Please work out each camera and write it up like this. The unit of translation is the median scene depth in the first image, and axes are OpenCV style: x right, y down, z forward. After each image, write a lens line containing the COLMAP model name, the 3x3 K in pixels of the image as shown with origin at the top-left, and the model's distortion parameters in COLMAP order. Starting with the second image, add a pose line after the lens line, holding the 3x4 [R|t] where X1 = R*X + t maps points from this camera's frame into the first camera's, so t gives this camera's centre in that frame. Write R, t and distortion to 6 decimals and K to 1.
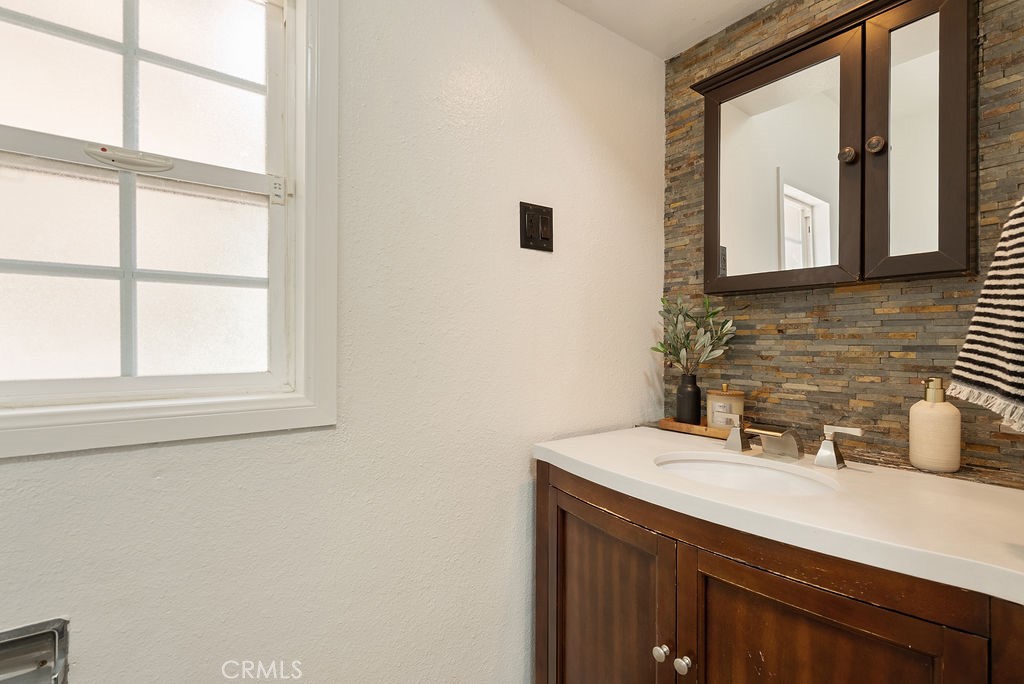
lens RADIAL K [[462.5, 0, 507.9], [0, 462.5, 343.3], [0, 0, 1]] dist [-0.003795, 0.000420]
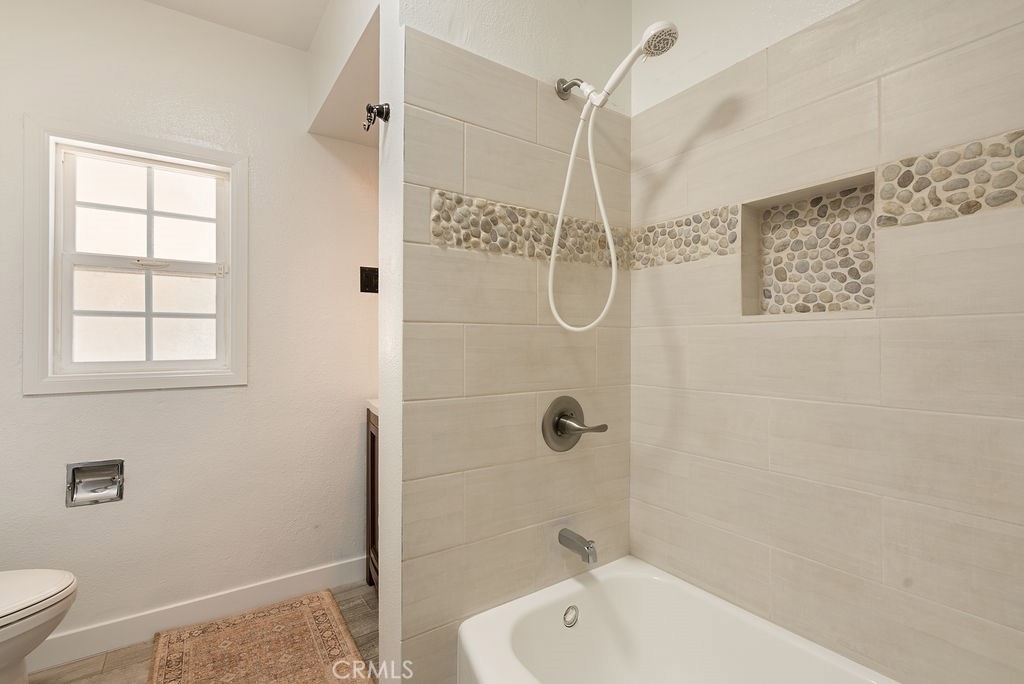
lens RADIAL K [[462.5, 0, 515.0], [0, 462.5, 340.8], [0, 0, 1]] dist [-0.003795, 0.000420]
pose [[0.998900, -0.012150, -0.045294, 0.927934], [0.011532, 0.999837, -0.013889, 0.023890], [0.045455, 0.013352, 0.998877, -1.019054]]
